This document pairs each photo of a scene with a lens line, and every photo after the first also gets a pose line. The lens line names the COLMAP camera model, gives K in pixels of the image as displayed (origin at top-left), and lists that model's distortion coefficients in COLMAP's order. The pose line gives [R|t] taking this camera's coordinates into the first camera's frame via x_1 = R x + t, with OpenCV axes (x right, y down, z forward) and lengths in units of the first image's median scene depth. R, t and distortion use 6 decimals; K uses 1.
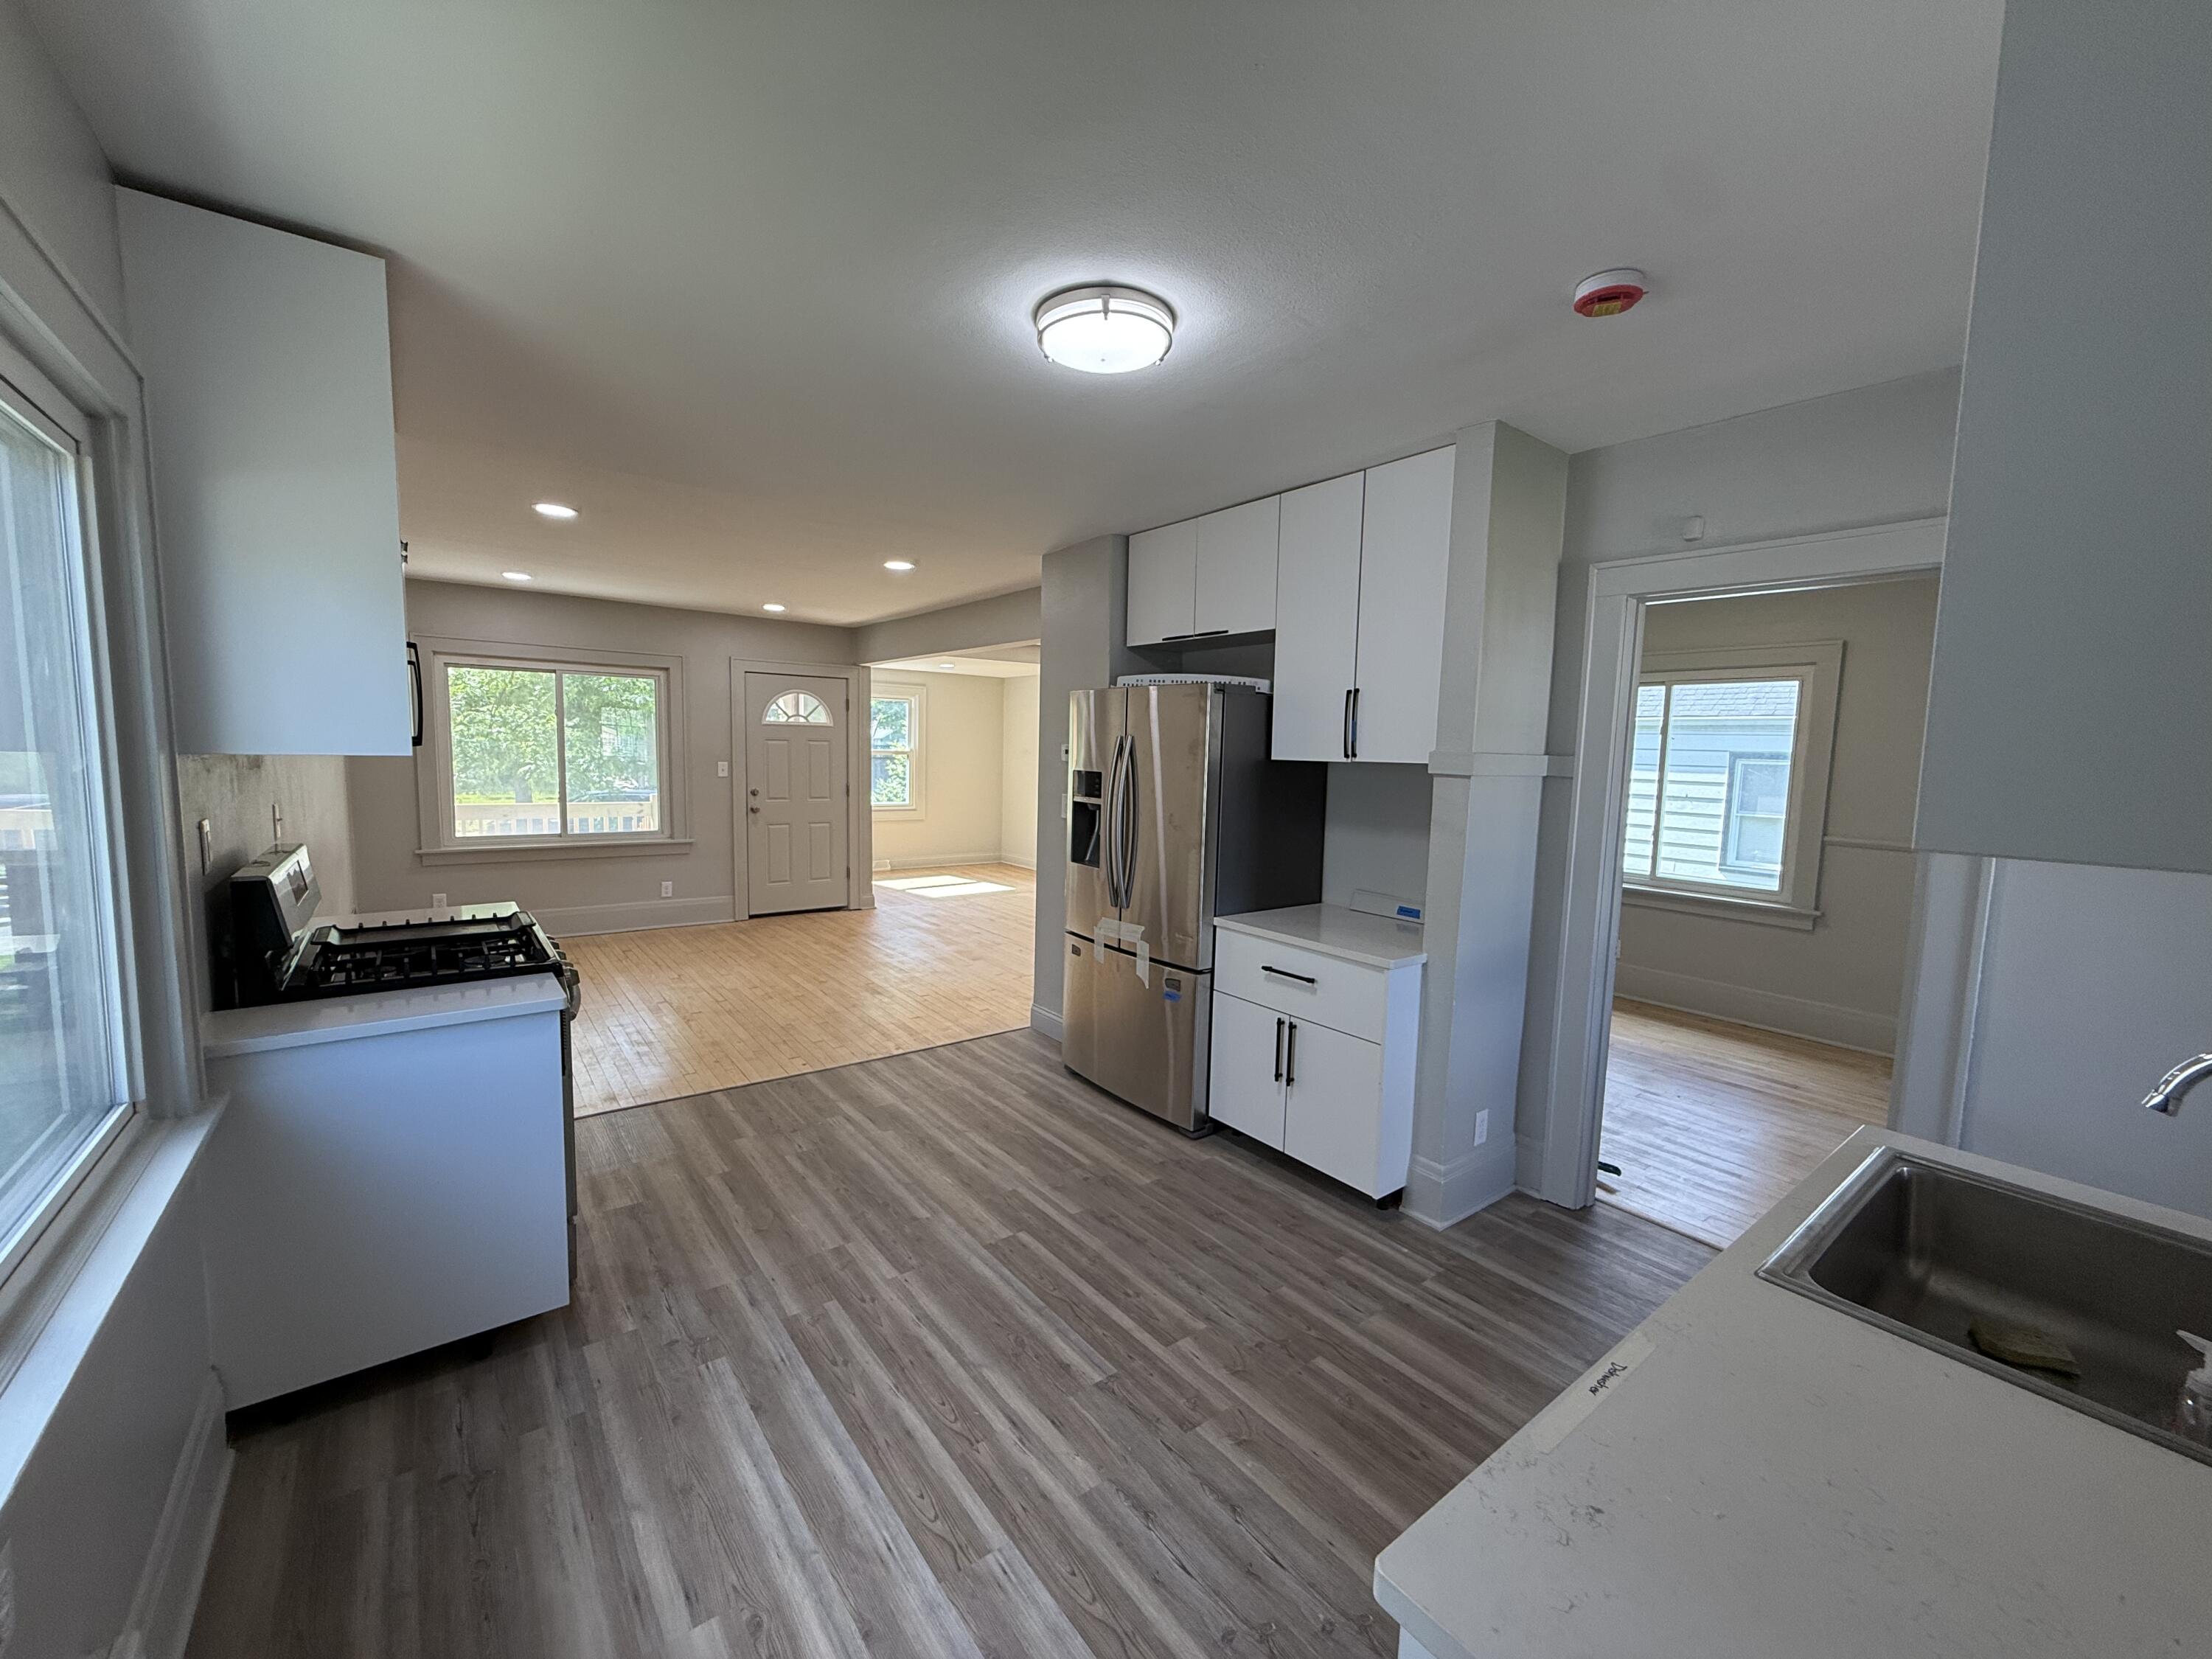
lens RADIAL K [[875.4, 0, 1090.6], [0, 875.4, 832.7], [0, 0, 1]] dist [0.003563, 0.000109]
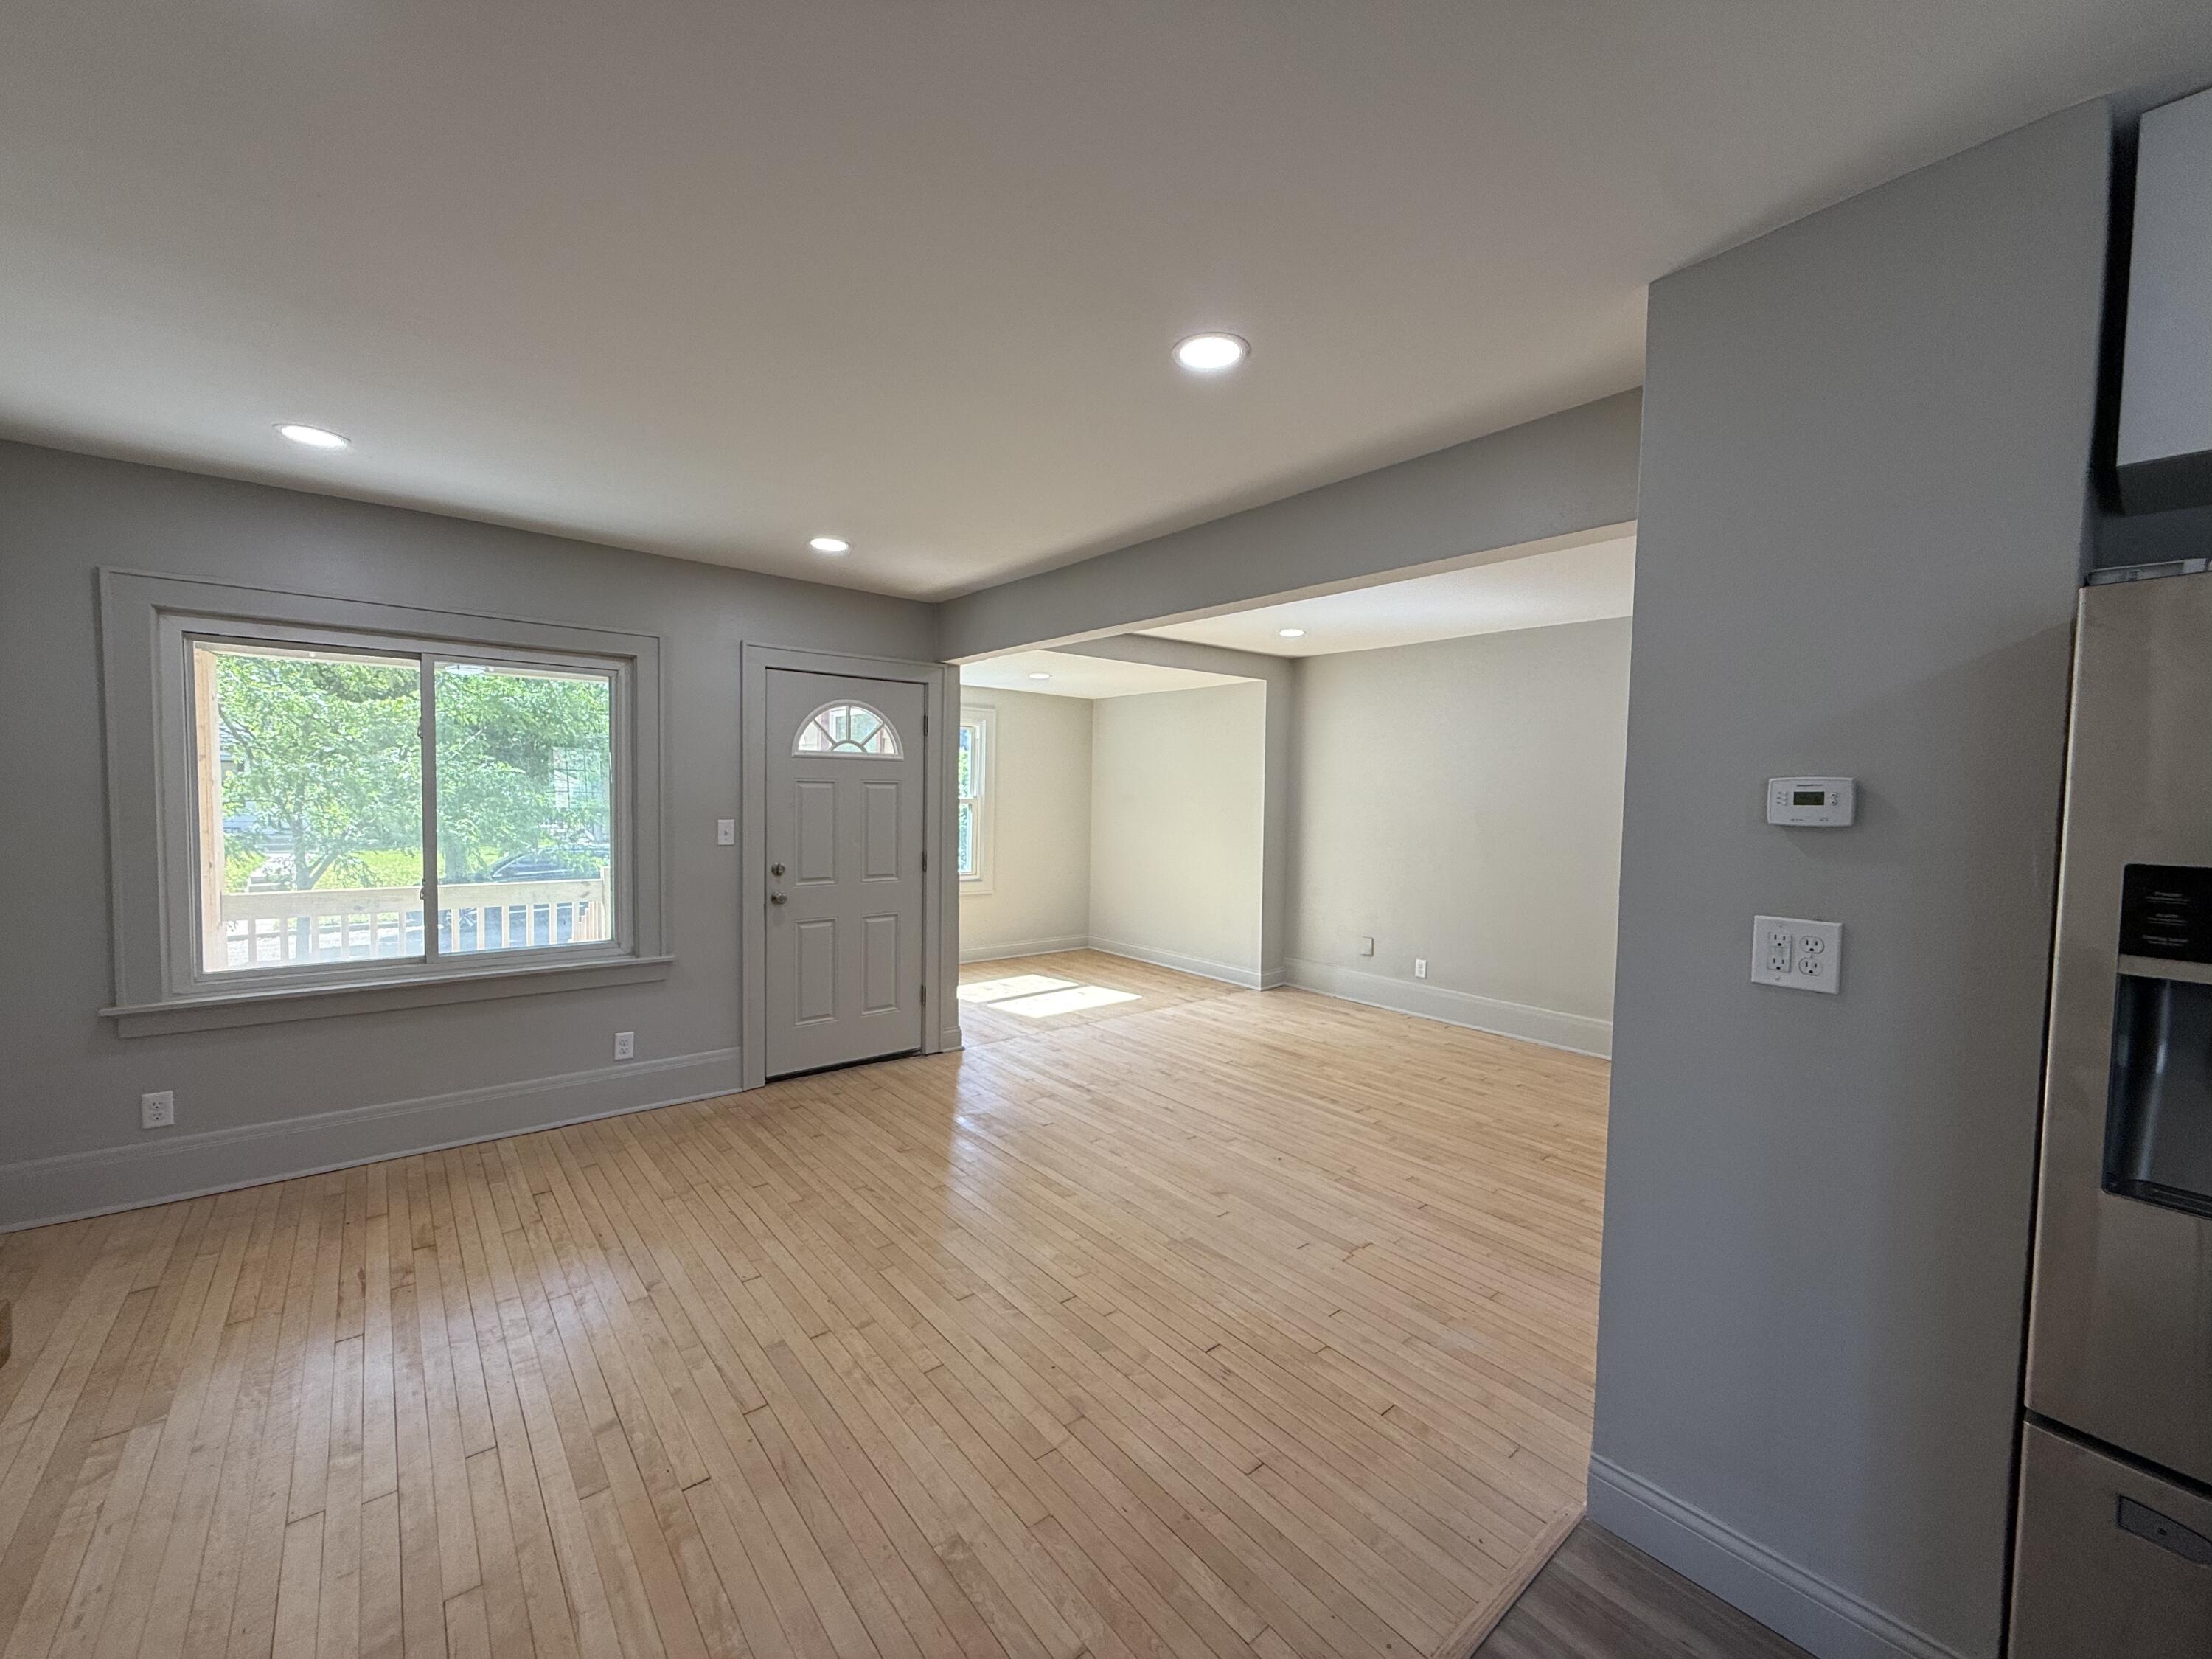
lens RADIAL K [[875.4, 0, 1093.7], [0, 875.4, 833.4], [0, 0, 1]] dist [0.003563, 0.000109]
pose [[0.999134, -0.006400, 0.041124, -0.195613], [0.008466, 0.998699, -0.050279, -0.039257], [-0.040748, 0.050584, 0.997888, 0.400752]]
